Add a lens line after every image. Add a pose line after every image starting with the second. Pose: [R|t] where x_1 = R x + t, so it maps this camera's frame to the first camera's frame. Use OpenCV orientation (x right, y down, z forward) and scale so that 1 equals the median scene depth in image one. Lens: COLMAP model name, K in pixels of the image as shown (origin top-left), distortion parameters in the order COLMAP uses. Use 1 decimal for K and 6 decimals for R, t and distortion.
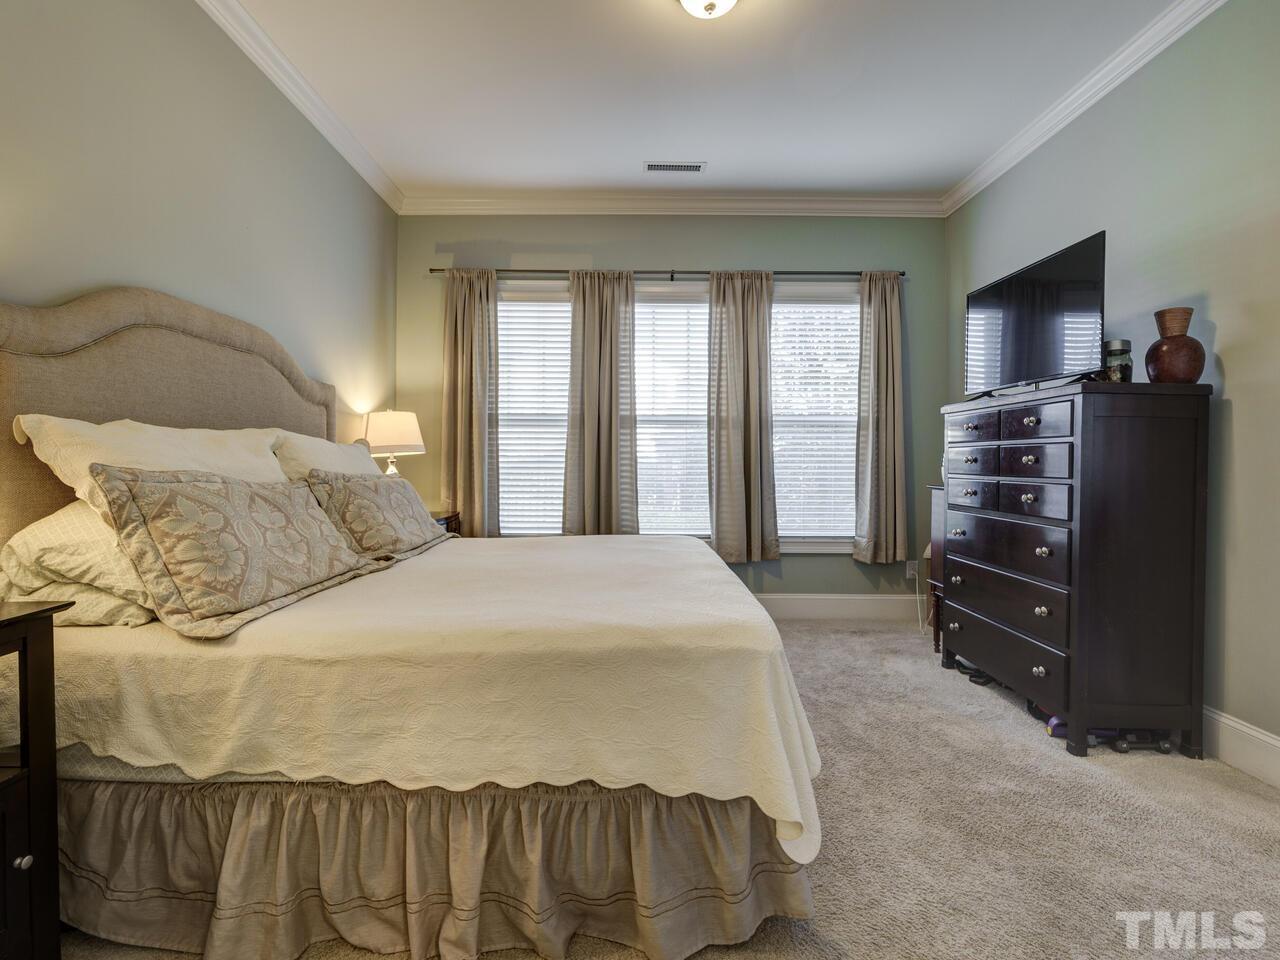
lens RADIAL K [[617.2, 0, 642.2], [0, 617.2, 469.7], [0, 0, 1]] dist [-0.001443, 0.000088]
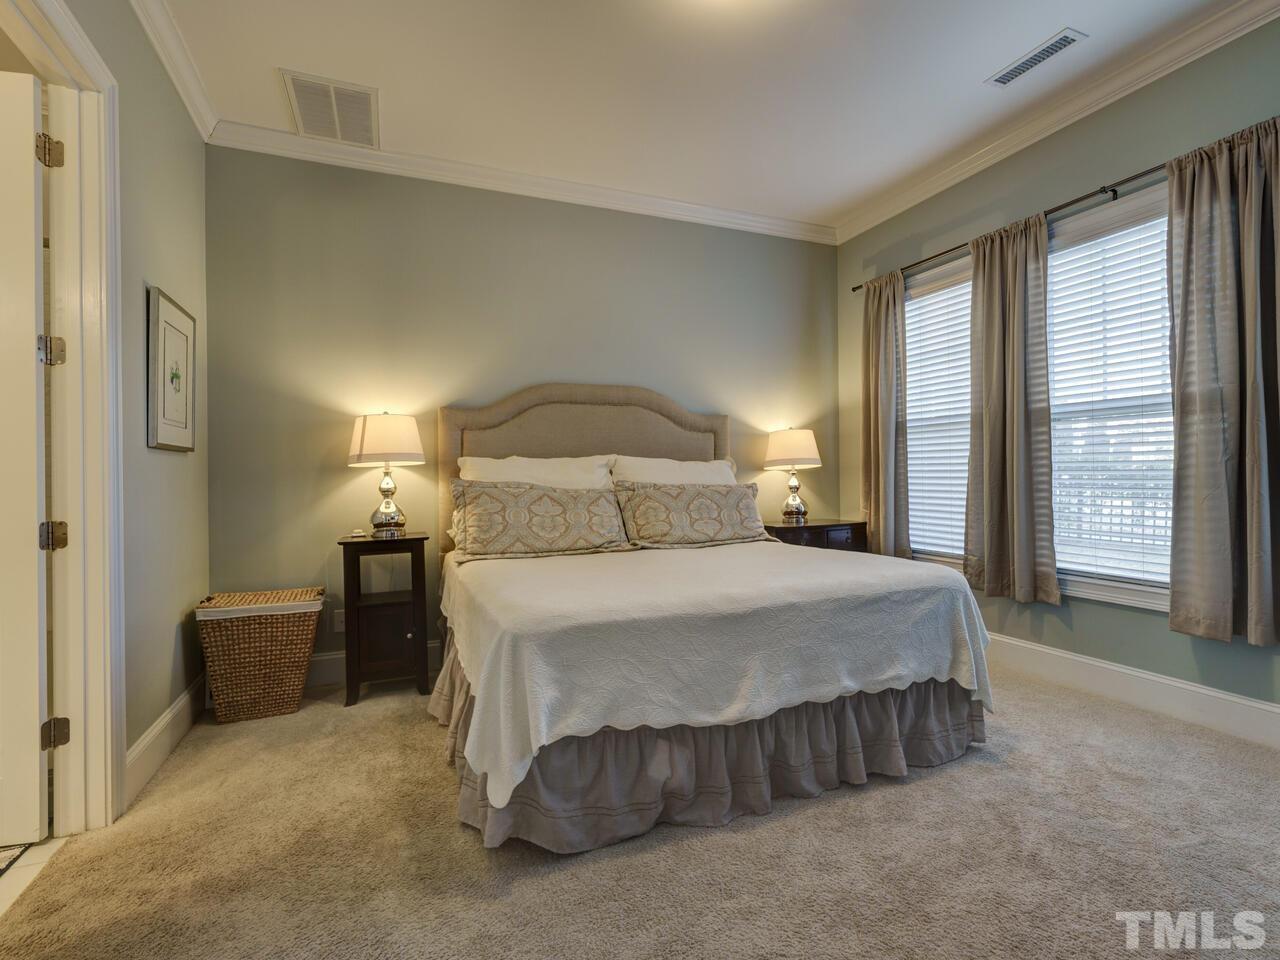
lens RADIAL K [[615.6, 0, 643.6], [0, 615.6, 484.9], [0, 0, 1]] dist [-0.002594, -0.000167]
pose [[0.372903, 0.010501, -0.927811, 0.493799], [0.001859, 0.999926, 0.012064, -0.004502], [0.927868, -0.006223, 0.372856, 0.275051]]
